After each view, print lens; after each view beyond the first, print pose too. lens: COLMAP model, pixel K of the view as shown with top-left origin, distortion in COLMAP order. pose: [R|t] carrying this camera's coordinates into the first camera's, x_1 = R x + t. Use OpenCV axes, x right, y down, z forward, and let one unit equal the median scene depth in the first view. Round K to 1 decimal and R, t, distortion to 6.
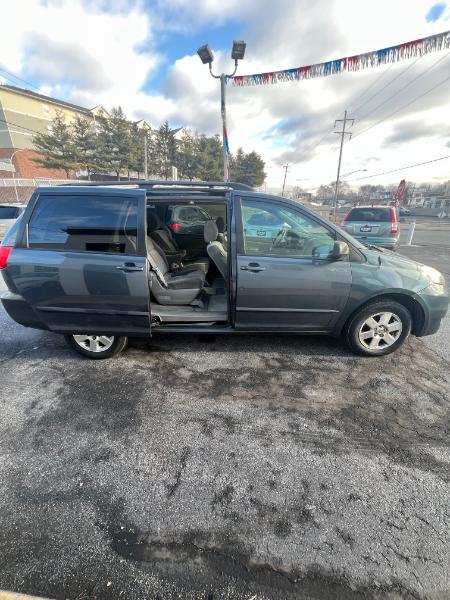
lens RADIAL K [[235.8, 0, 225.0], [0, 235.8, 300.0], [0, 0, 1]] dist [0.000311, -0.000036]
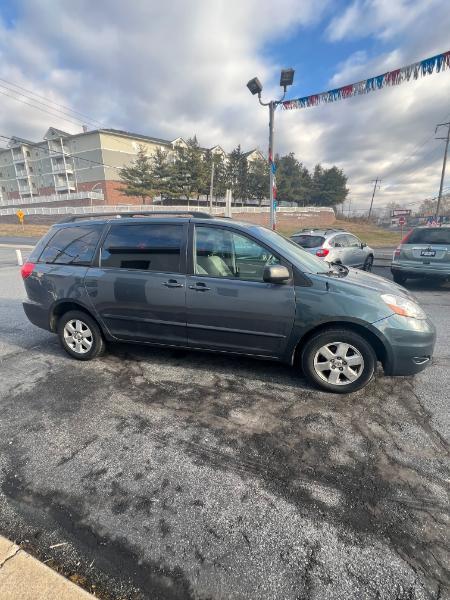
lens RADIAL K [[263.3, 0, 225.0], [0, 263.3, 300.0], [0, 0, 1]] dist [-0.000888, -0.000530]
pose [[0.964157, 0.057286, -0.259074, 0.462690], [-0.084874, 0.991700, -0.096578, 0.023726], [0.251391, 0.115105, 0.961017, -0.097753]]
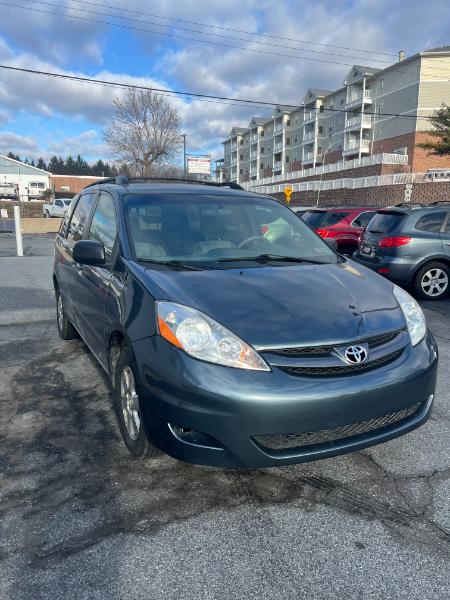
lens RADIAL K [[446.6, 0, 225.0], [0, 446.6, 300.0], [0, 0, 1]] dist [0.009332, 0.003309]
pose [[0.466977, 0.166589, -0.868436, 1.566841], [-0.323036, 0.946354, 0.007832, -0.170837], [0.823153, 0.276878, 0.495740, 0.554243]]
